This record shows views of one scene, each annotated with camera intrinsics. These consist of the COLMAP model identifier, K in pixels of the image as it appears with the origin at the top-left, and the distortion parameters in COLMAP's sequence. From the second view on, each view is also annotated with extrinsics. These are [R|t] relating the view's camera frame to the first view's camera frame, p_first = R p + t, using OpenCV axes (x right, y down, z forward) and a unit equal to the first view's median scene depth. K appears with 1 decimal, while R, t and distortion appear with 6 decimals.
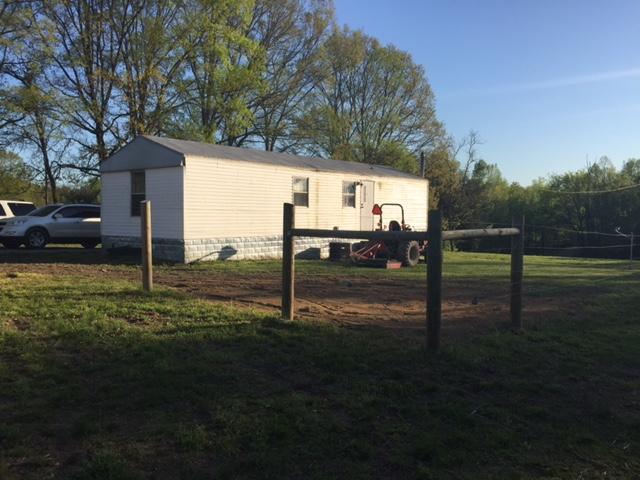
lens RADIAL K [[547.4, 0, 319.2], [0, 547.4, 241.5], [0, 0, 1]] dist [0.006380, 0.002961]
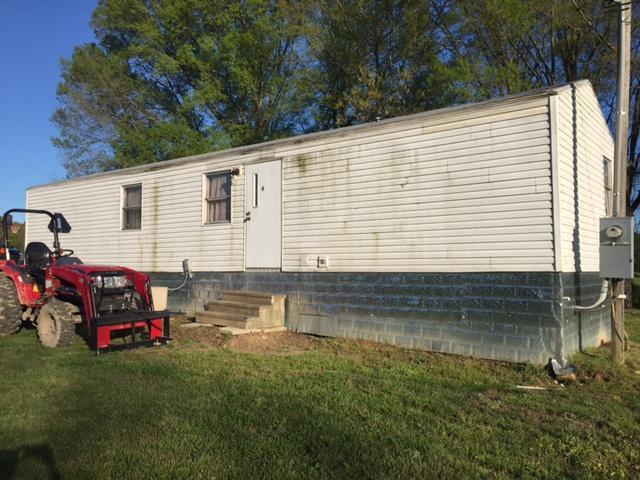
lens RADIAL K [[547.4, 0, 319.6], [0, 547.4, 240.7], [0, 0, 1]] dist [0.006380, 0.002961]
pose [[0.037155, -0.048155, -0.998149, 0.651872], [-0.043406, 0.997818, -0.049755, -0.024251], [0.998366, 0.045175, 0.034983, 1.210747]]
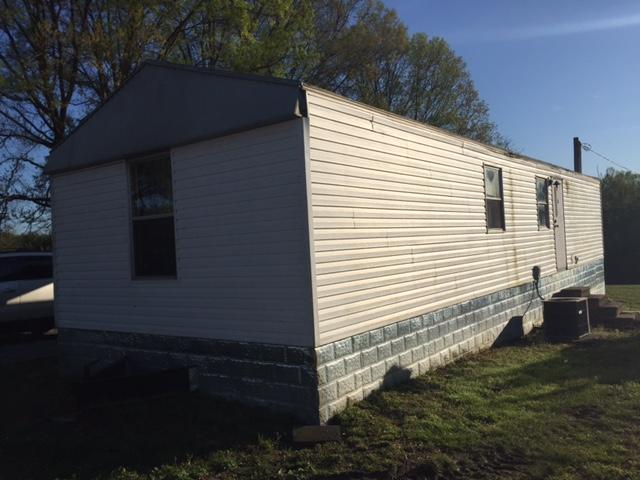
lens RADIAL K [[547.4, 0, 320.9], [0, 547.4, 239.0], [0, 0, 1]] dist [0.006380, 0.002961]
pose [[0.997066, -0.059755, 0.047839, -0.205885], [0.062571, 0.996253, -0.059699, -0.037994], [-0.044093, 0.062518, 0.997069, 0.548175]]
